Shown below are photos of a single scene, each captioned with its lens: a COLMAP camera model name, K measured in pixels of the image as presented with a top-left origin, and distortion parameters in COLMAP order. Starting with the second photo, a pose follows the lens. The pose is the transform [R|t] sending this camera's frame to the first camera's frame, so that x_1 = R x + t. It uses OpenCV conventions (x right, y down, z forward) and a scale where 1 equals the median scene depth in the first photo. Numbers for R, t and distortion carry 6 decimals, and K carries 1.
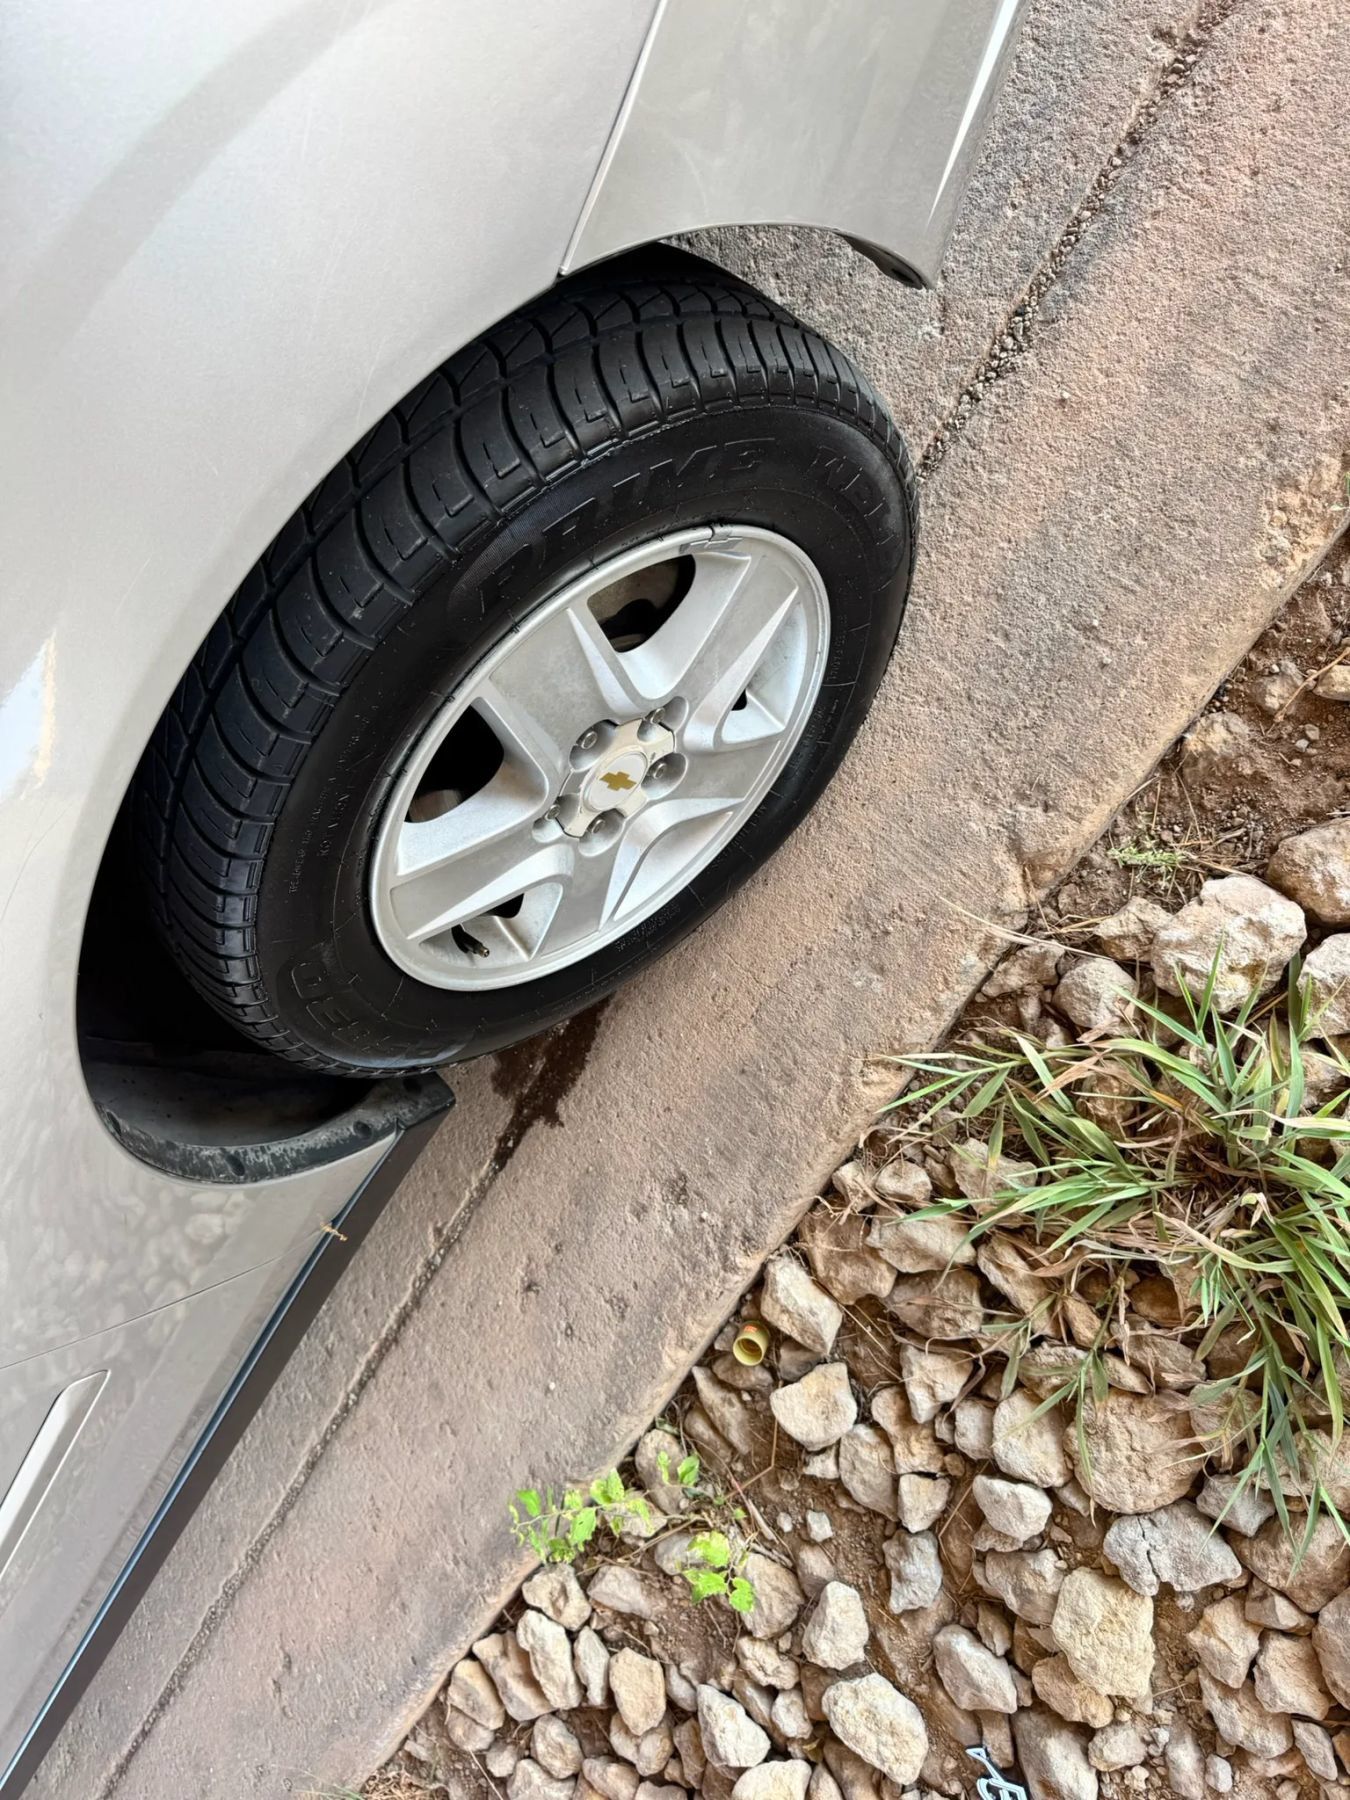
lens RADIAL K [[1311.5, 0, 596.2], [0, 1311.5, 903.5], [0, 0, 1]] dist [-0.003306, -0.003114]
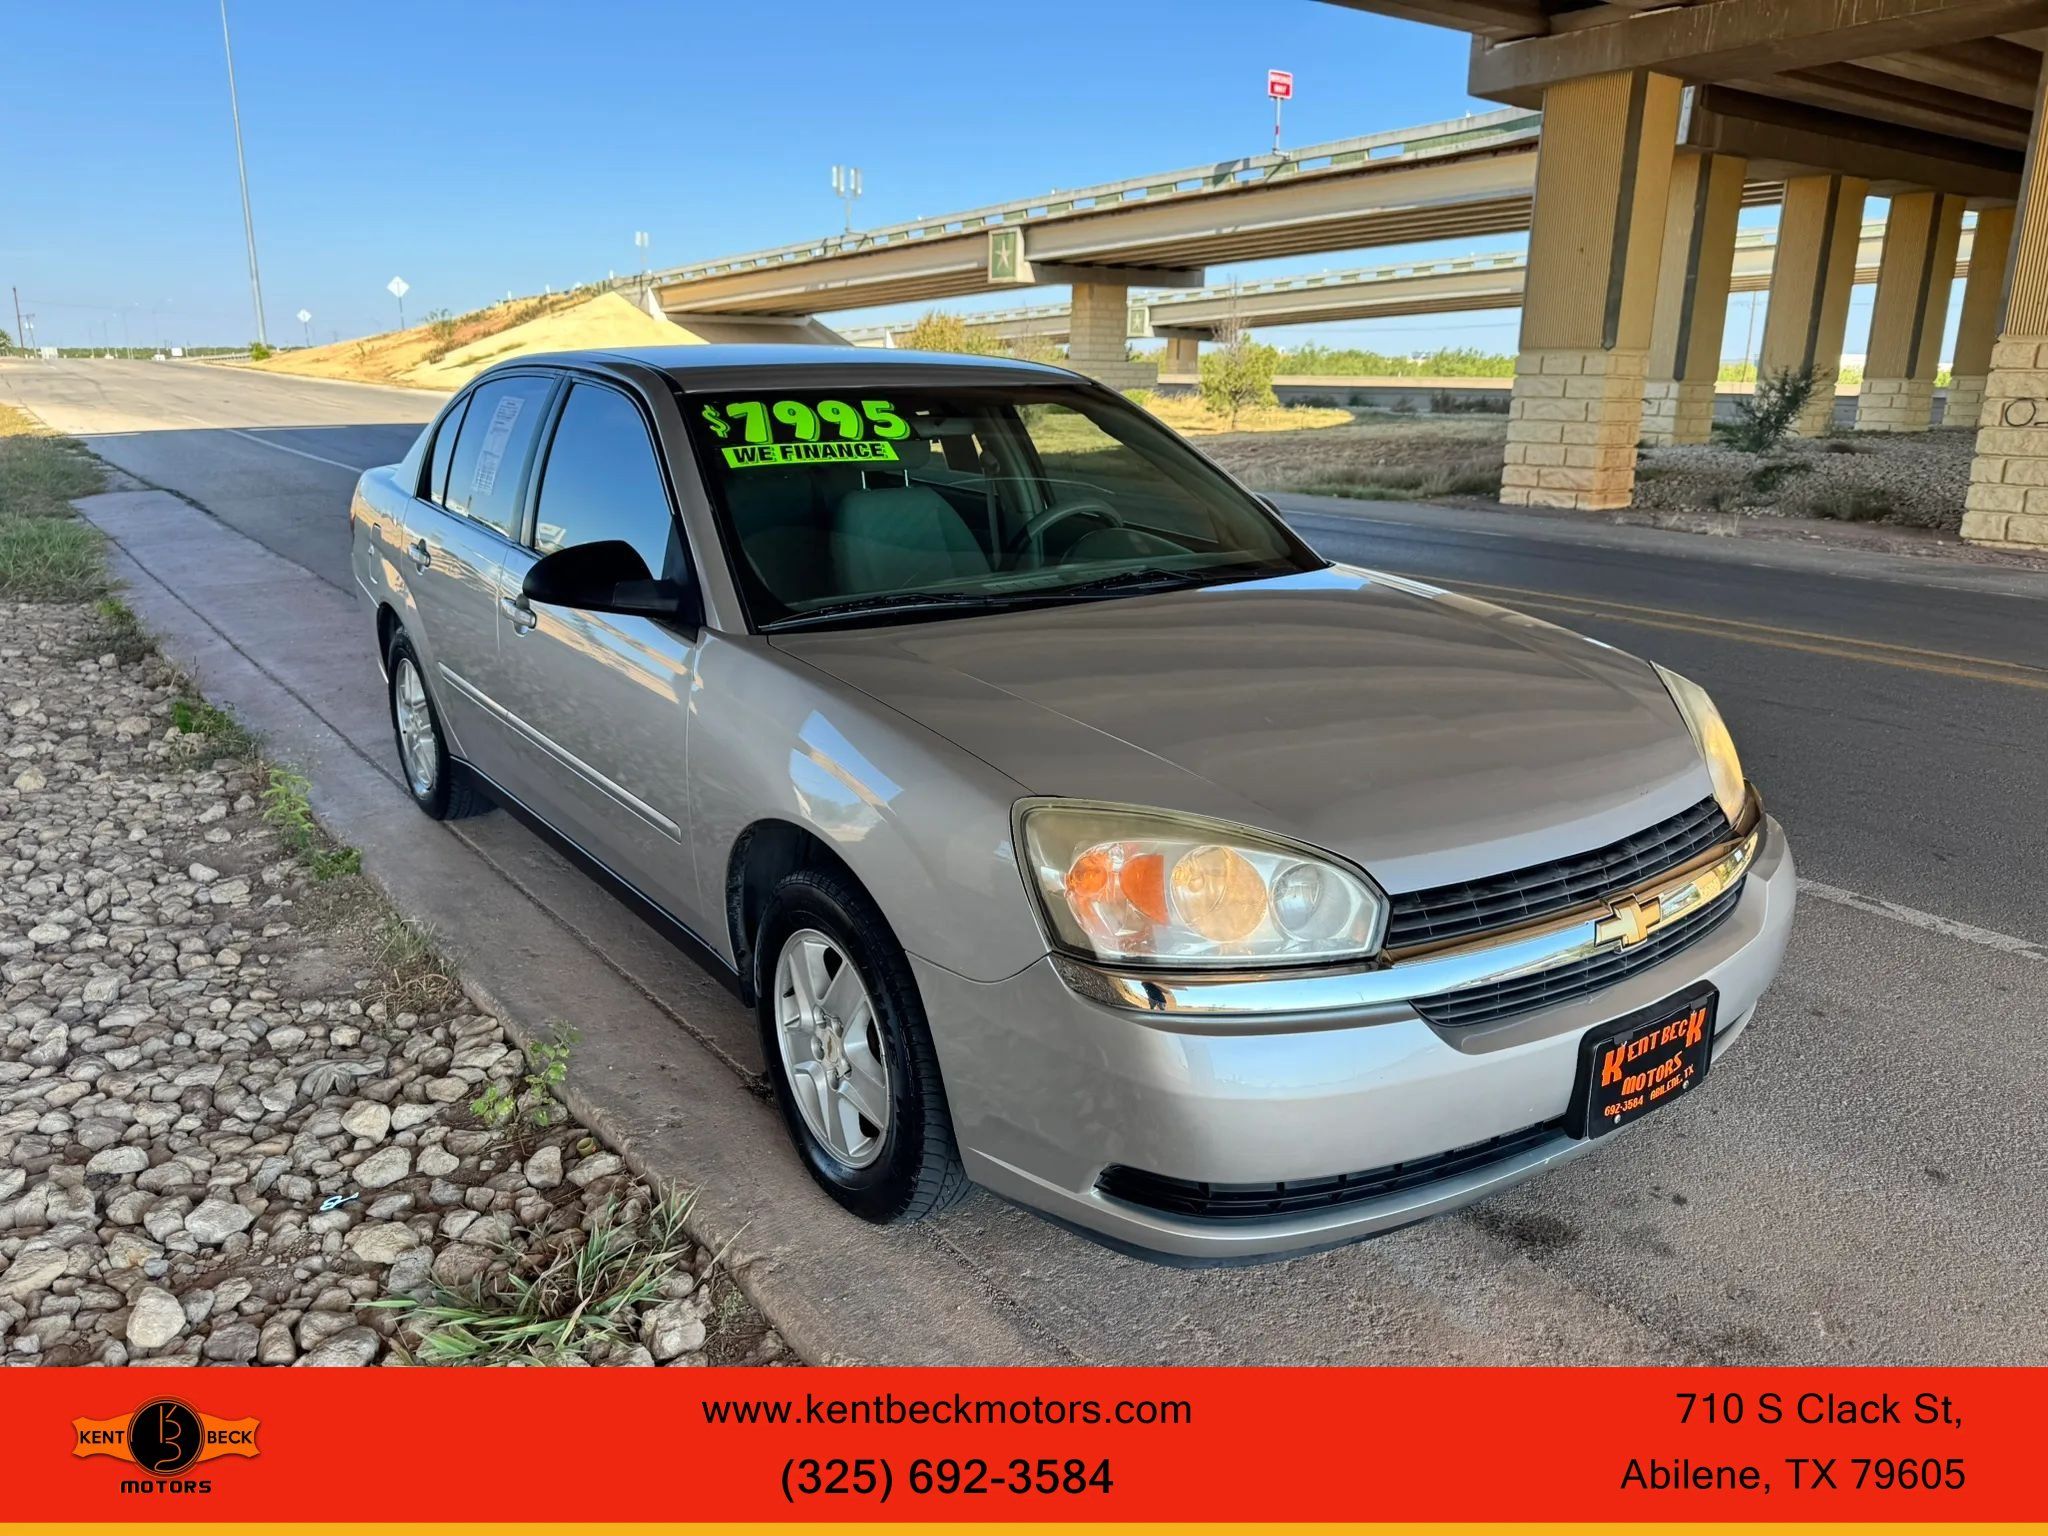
lens RADIAL K [[1492.2, 0, 1024.0], [0, 1492.2, 768.0], [0, 0, 1]] dist [-0.003306, -0.003114]
pose [[-0.241623, 0.803529, -0.544021, 0.704006], [-0.962503, -0.127210, 0.239596, -0.726099], [0.123317, 0.581514, 0.804136, -0.986774]]
